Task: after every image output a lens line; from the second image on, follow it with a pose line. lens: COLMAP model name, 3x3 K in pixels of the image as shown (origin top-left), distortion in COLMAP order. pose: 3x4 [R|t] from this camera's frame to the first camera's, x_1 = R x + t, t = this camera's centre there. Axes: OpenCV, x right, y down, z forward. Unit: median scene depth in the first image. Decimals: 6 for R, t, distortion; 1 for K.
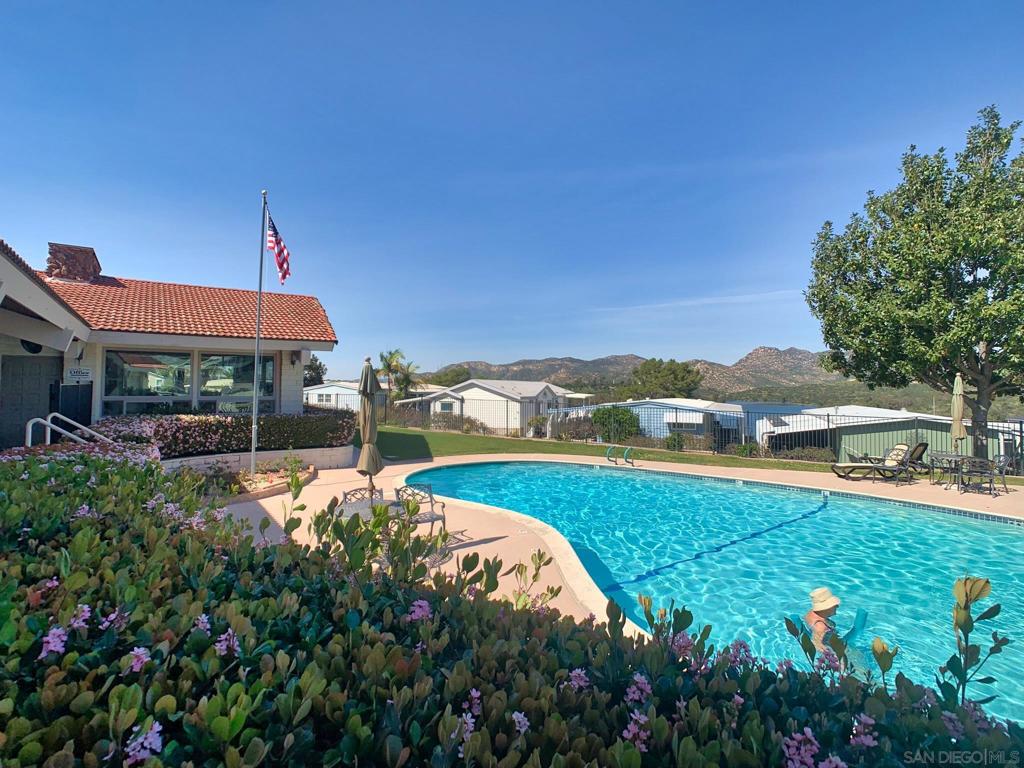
lens RADIAL K [[529.4, 0, 513.4], [0, 529.4, 370.8], [0, 0, 1]] dist [-0.021535, 0.001099]
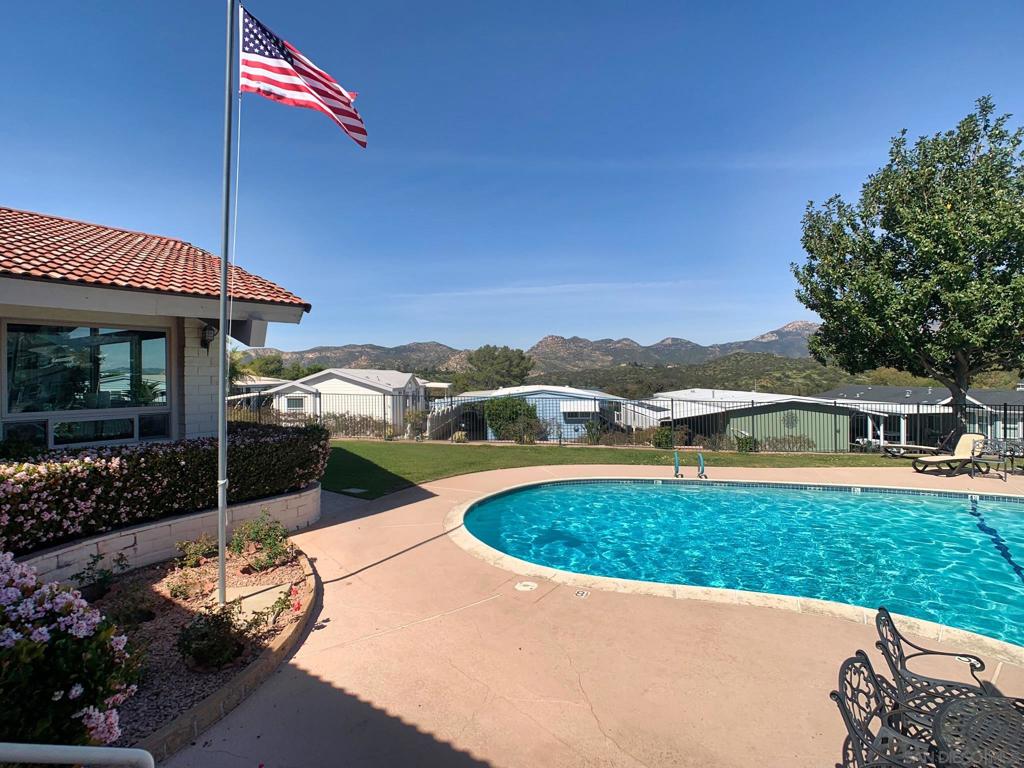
lens RADIAL K [[529.4, 0, 513.4], [0, 529.4, 370.8], [0, 0, 1]] dist [-0.021535, 0.001099]
pose [[0.930504, -0.013323, 0.366040, -0.131154], [0.004439, 0.999675, 0.025101, 0.000096], [-0.366256, -0.021731, 0.930260, 0.152227]]
